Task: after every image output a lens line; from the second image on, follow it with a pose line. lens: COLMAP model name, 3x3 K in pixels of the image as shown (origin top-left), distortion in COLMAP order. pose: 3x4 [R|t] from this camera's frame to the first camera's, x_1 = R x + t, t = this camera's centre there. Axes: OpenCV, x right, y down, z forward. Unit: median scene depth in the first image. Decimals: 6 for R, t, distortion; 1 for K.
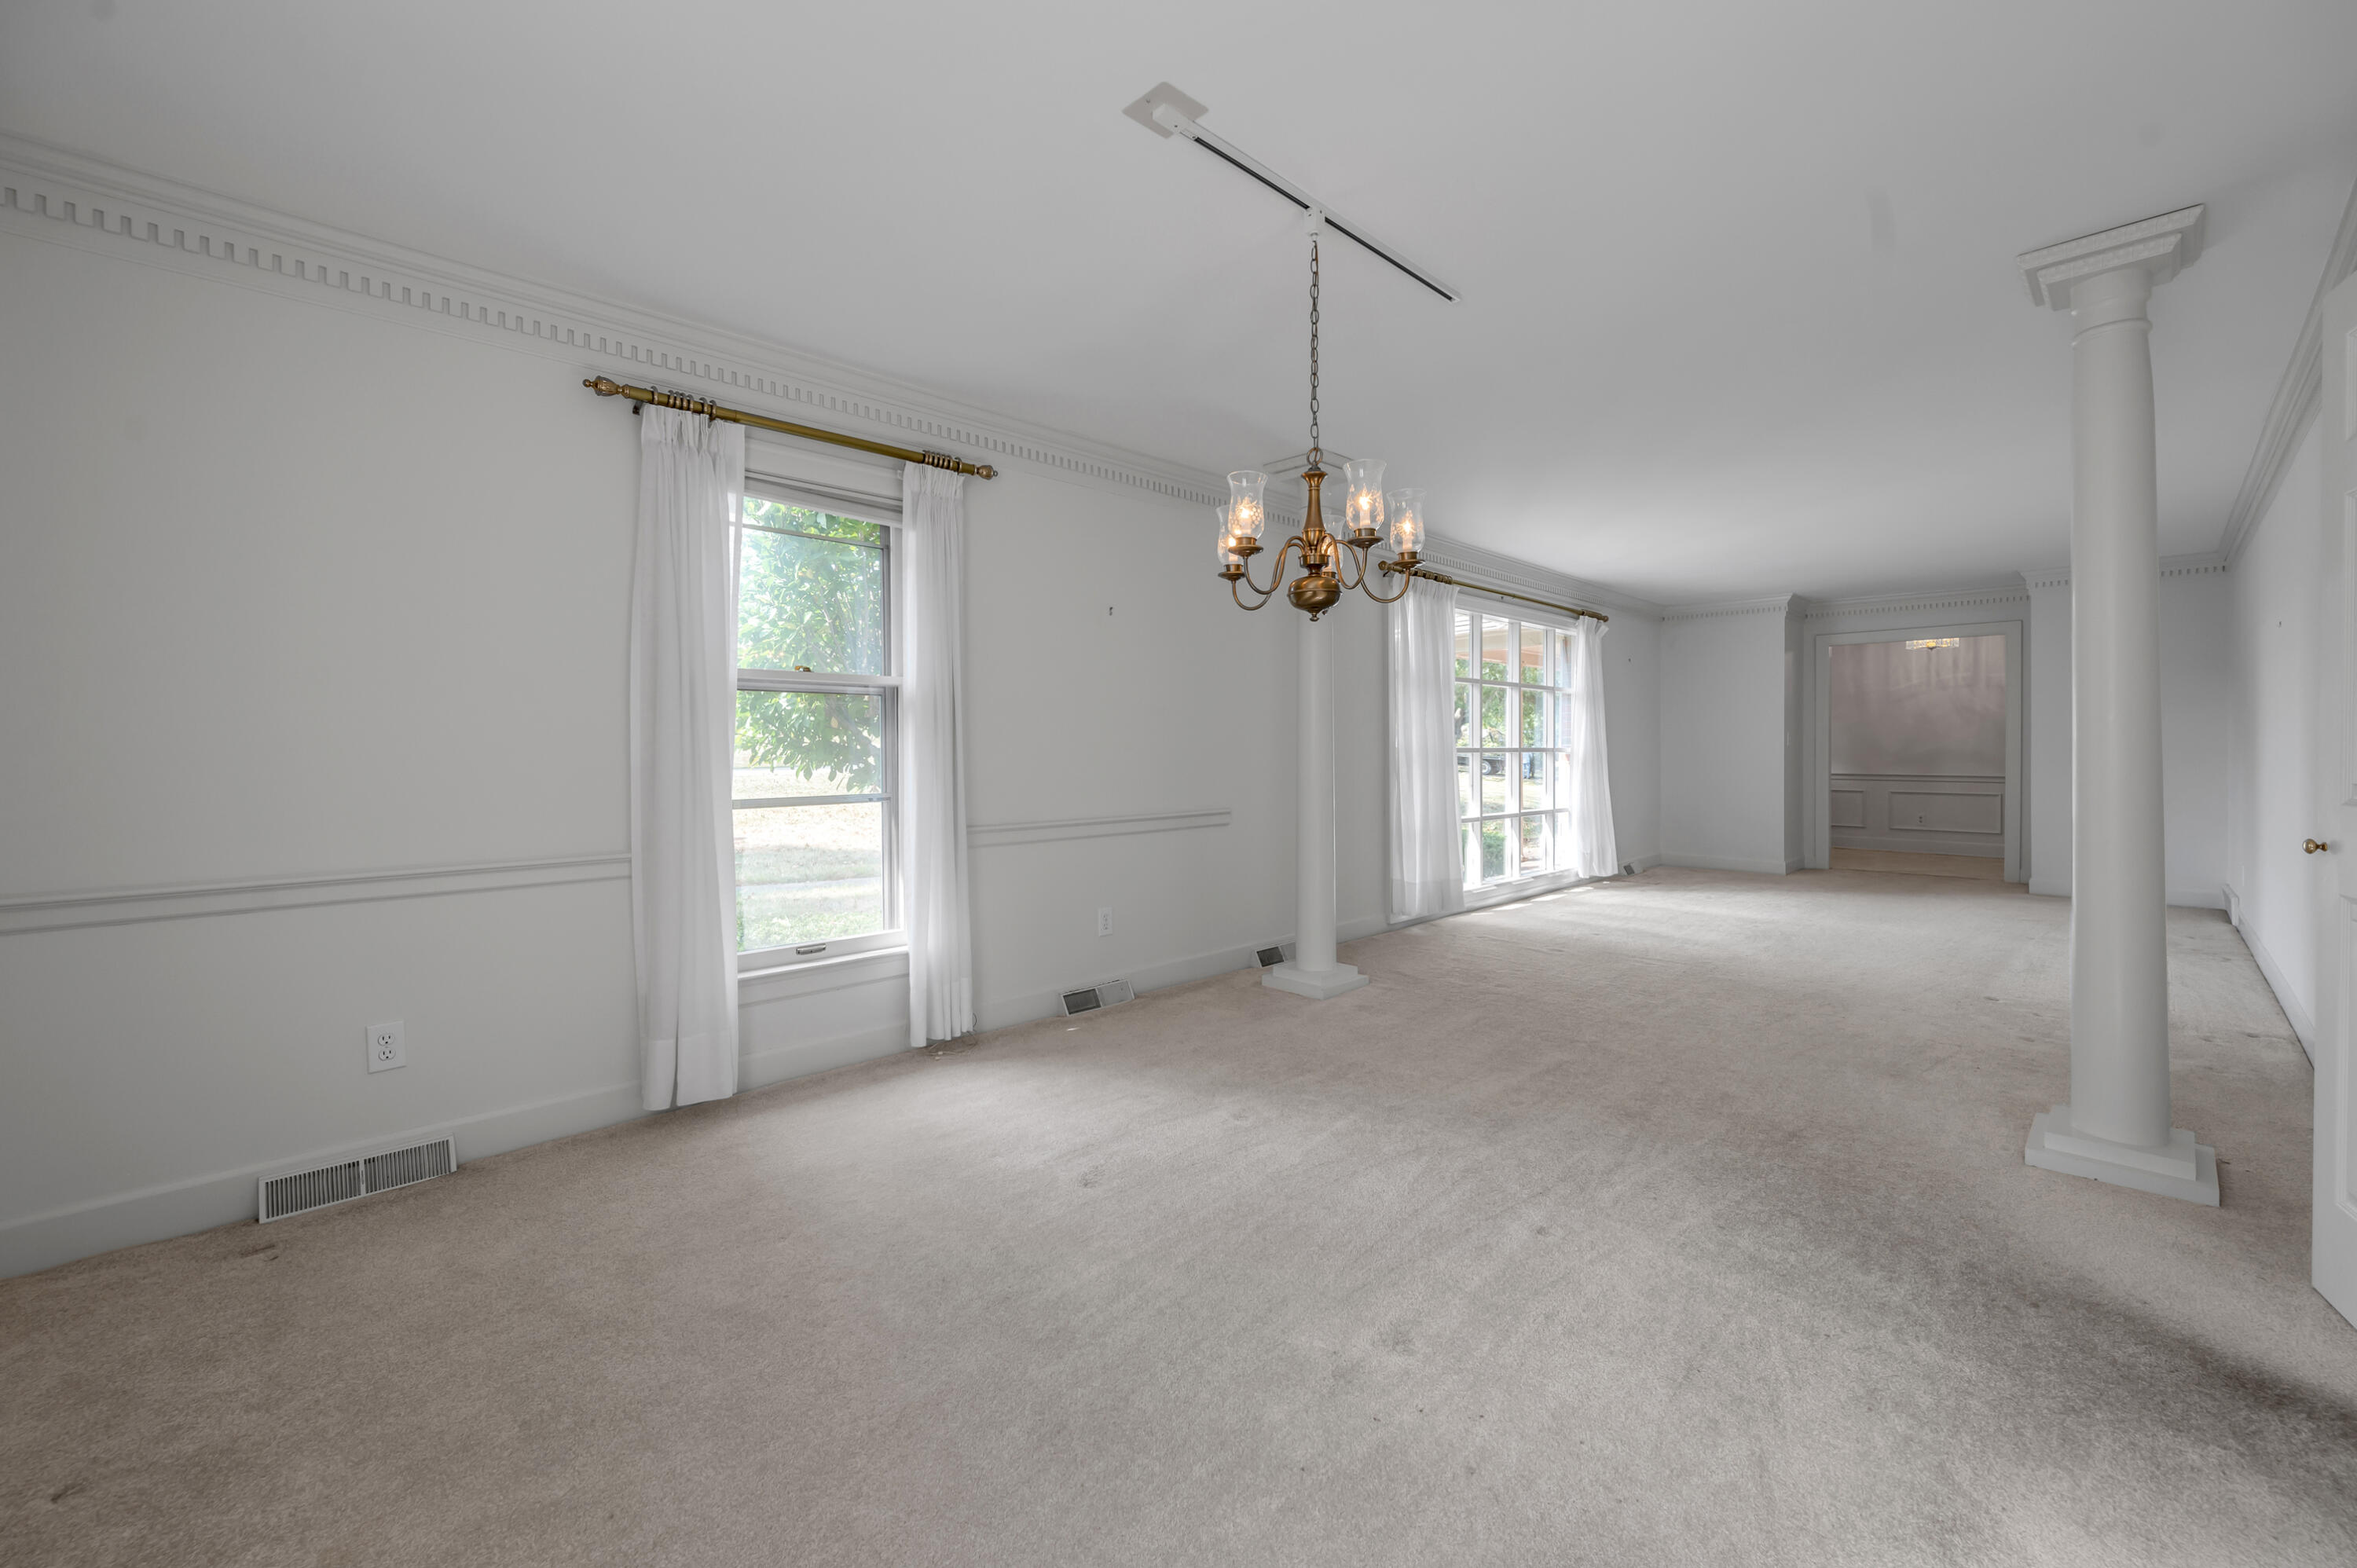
lens RADIAL K [[971.1, 0, 1174.0], [0, 971.1, 748.3], [0, 0, 1]] dist [-0.001202, -0.000121]
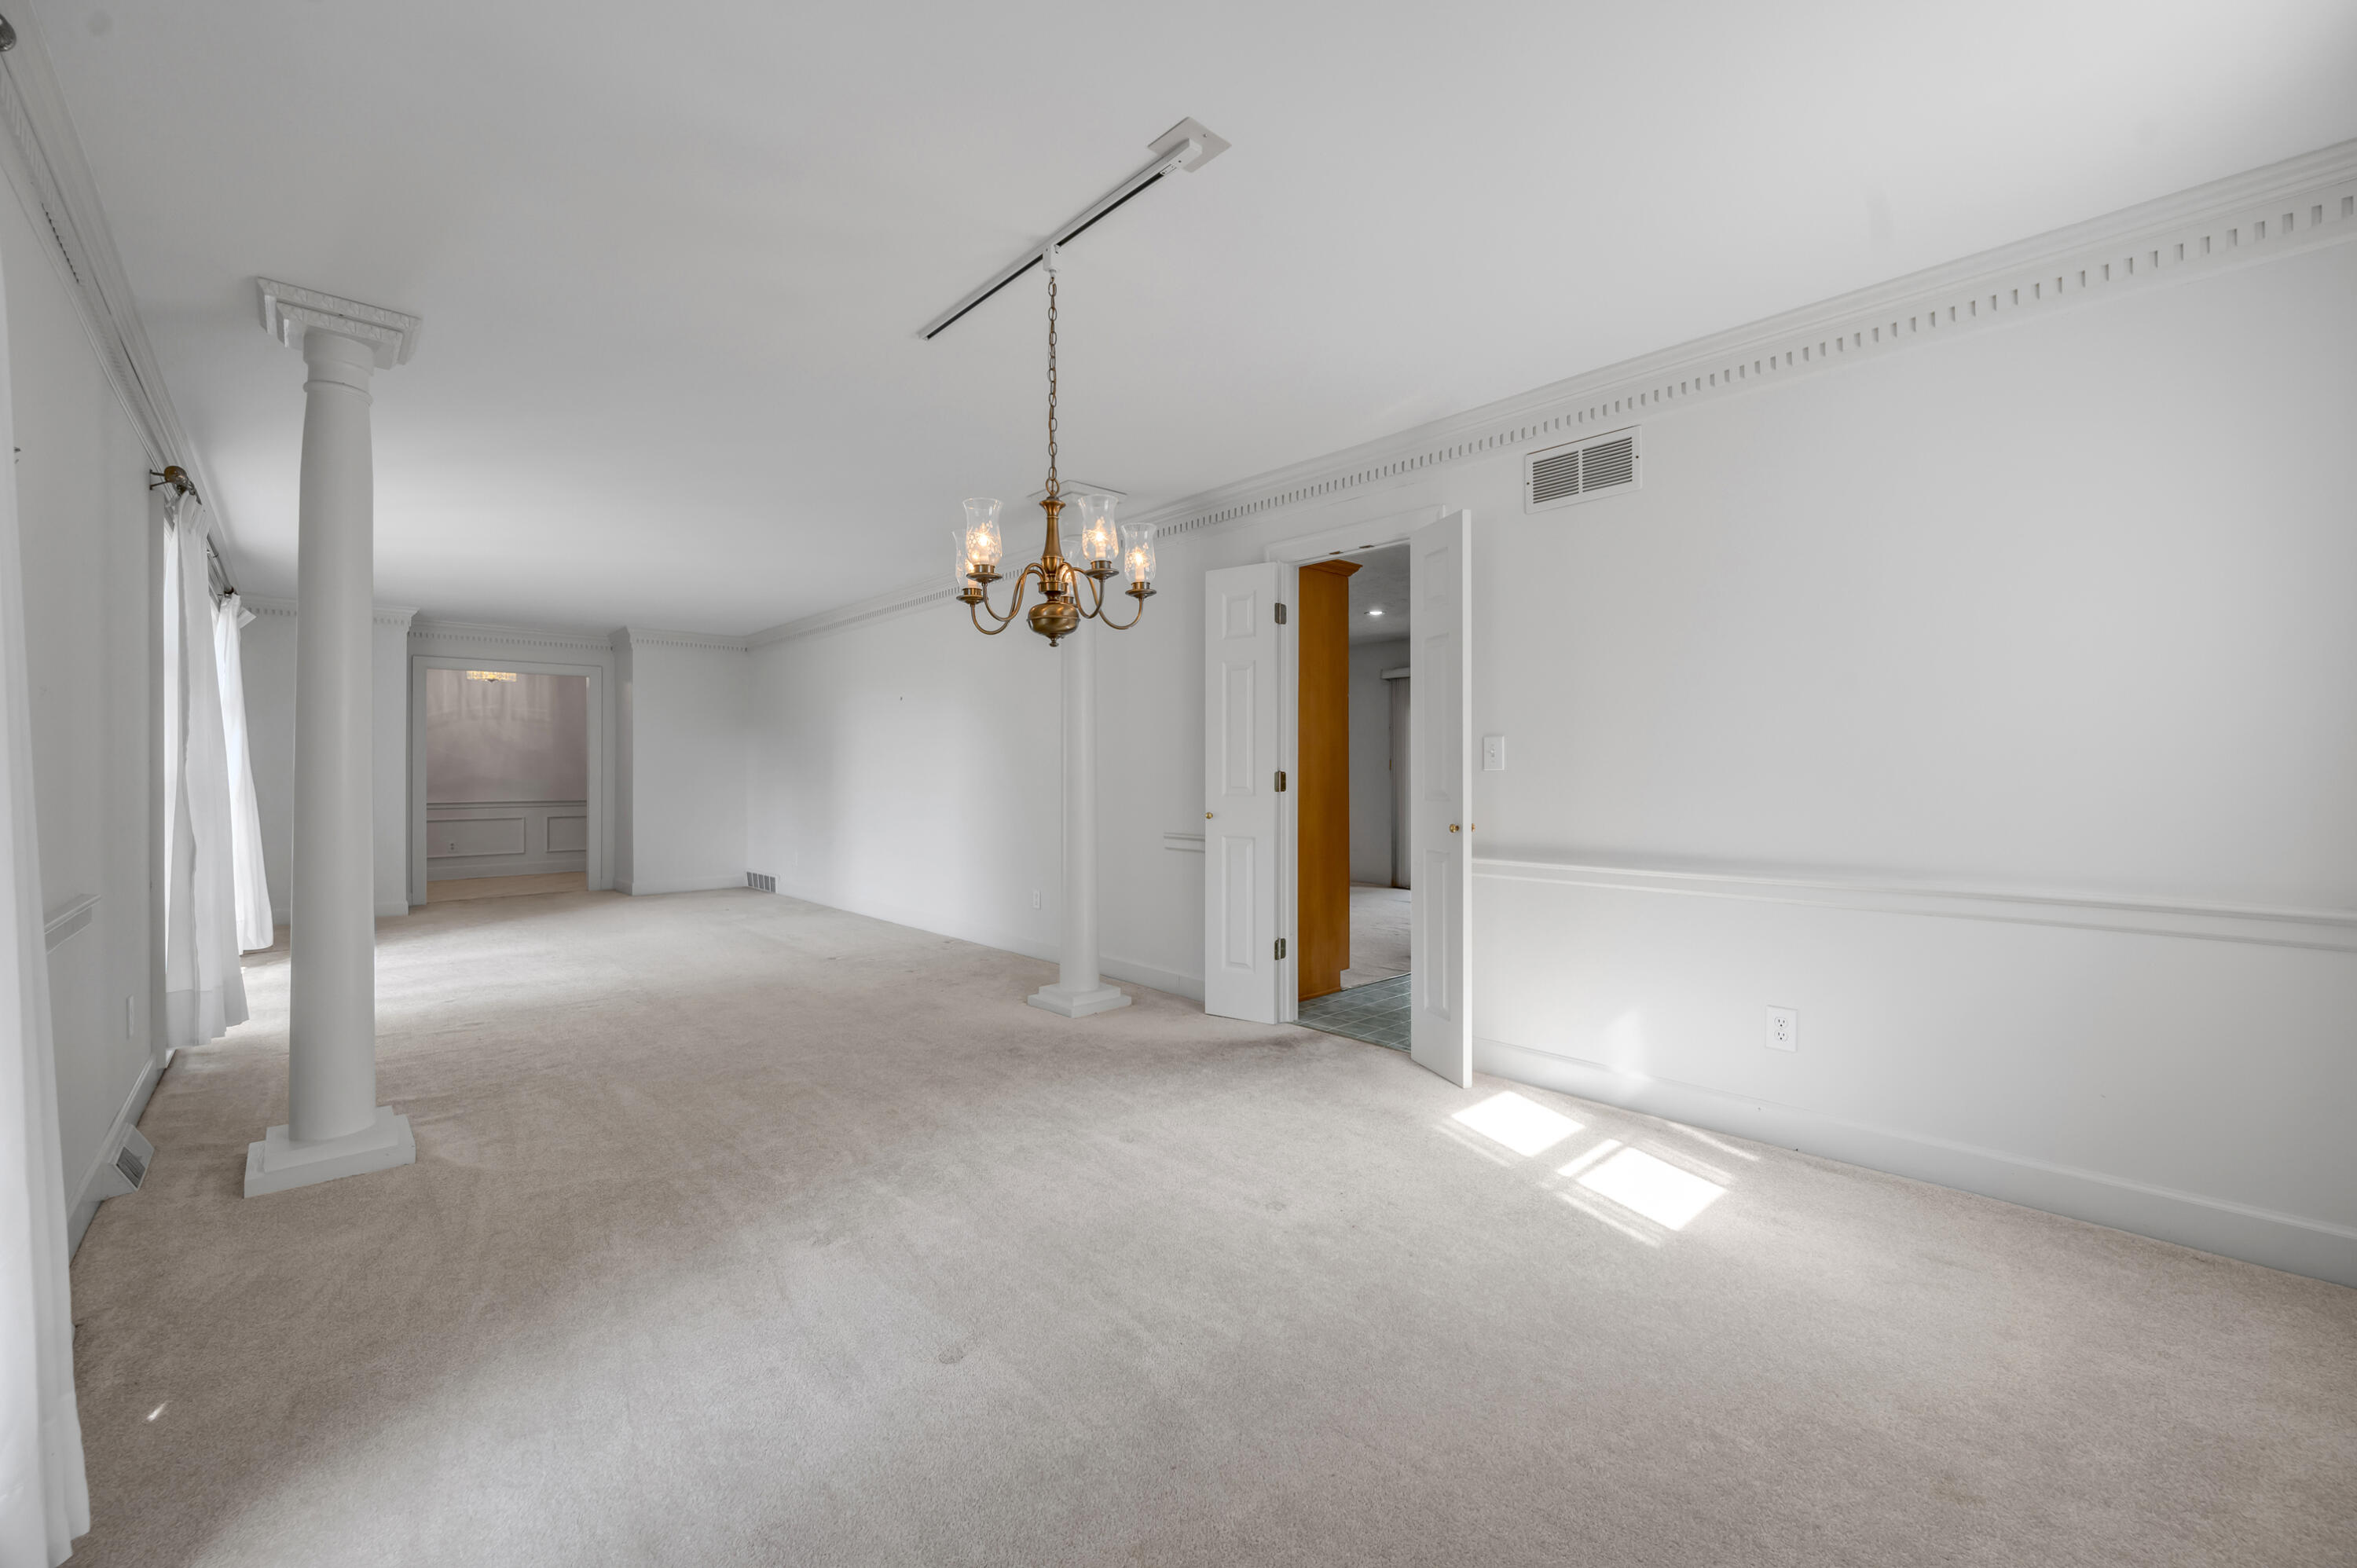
lens RADIAL K [[953.8, 0, 1184.7], [0, 953.8, 770.2], [0, 0, 1]] dist [0.001259, 0.000030]
pose [[0.032651, 0.000065, 0.999467, -0.758876], [0.006914, 0.999976, -0.000291, -0.001931], [-0.999443, 0.006920, 0.032650, 0.734924]]
